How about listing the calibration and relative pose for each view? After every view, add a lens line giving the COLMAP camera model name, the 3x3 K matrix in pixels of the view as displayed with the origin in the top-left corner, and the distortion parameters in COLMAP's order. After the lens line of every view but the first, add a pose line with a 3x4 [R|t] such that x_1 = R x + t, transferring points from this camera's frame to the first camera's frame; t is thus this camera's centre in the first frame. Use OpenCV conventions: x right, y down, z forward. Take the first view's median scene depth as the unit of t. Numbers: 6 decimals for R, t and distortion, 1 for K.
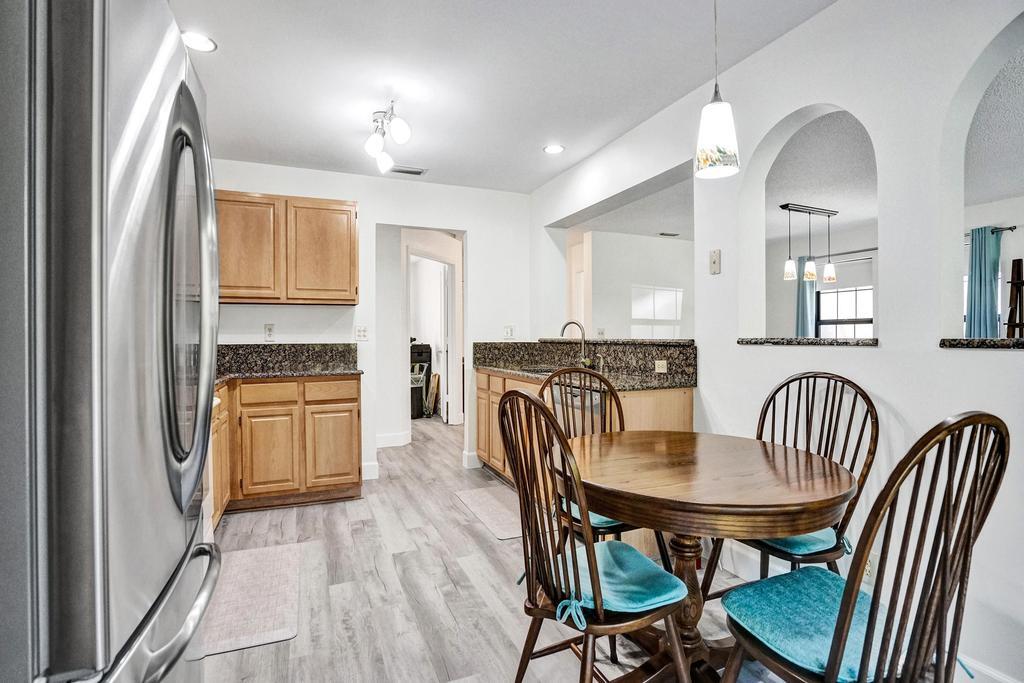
lens RADIAL K [[471.8, 0, 504.7], [0, 471.8, 342.4], [0, 0, 1]] dist [-0.025509, 0.001016]
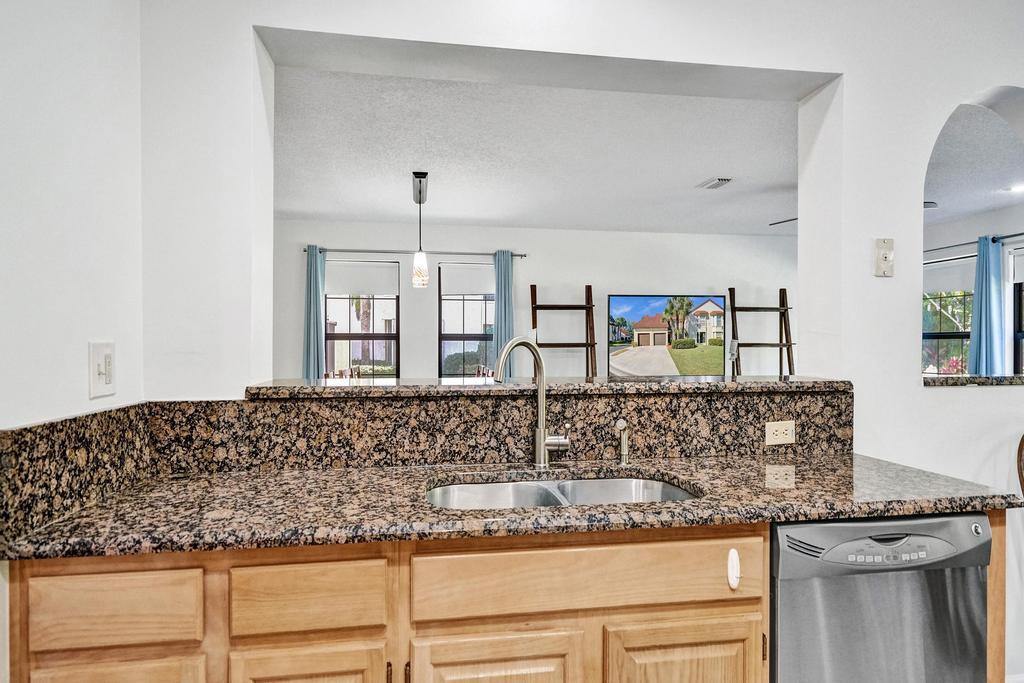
lens RADIAL K [[568.2, 0, 501.5], [0, 568.2, 340.2], [0, 0, 1]] dist [0.000755, -0.000235]
pose [[0.237081, 0.006715, 0.971467, -0.365203], [0.009556, 0.999912, -0.009244, -0.049890], [-0.971443, 0.011475, 0.236996, 1.139908]]
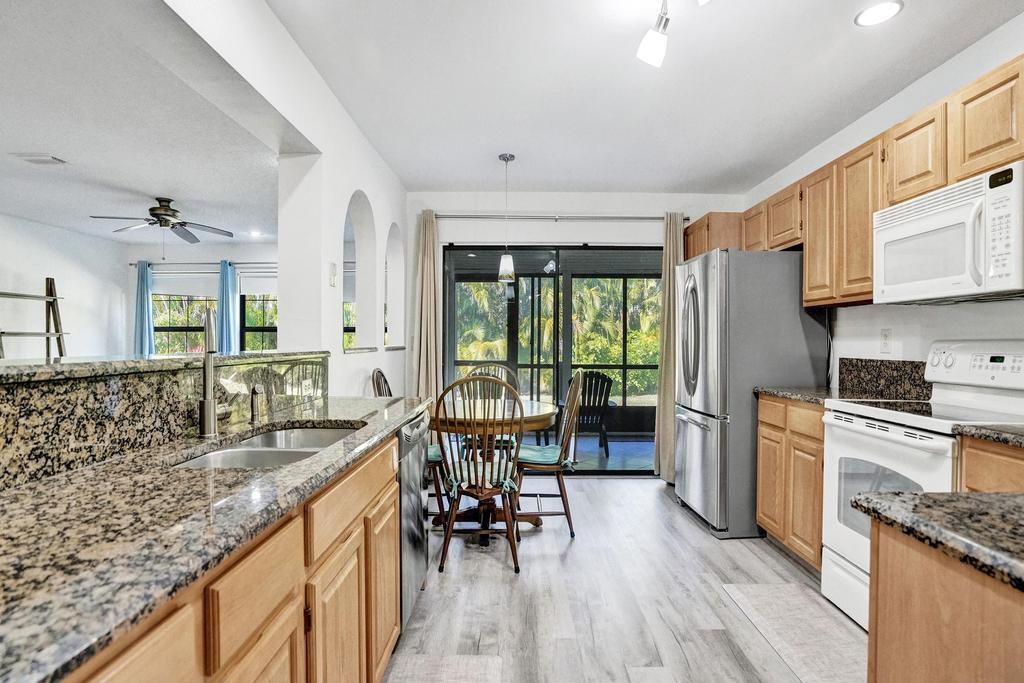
lens RADIAL K [[471.8, 0, 508.1], [0, 471.8, 344.1], [0, 0, 1]] dist [-0.025509, 0.001016]
pose [[-0.917128, -0.006194, 0.398546, -0.271484], [-0.000765, 0.999905, 0.013780, -0.029846], [-0.398593, 0.012333, -0.917045, 1.558915]]
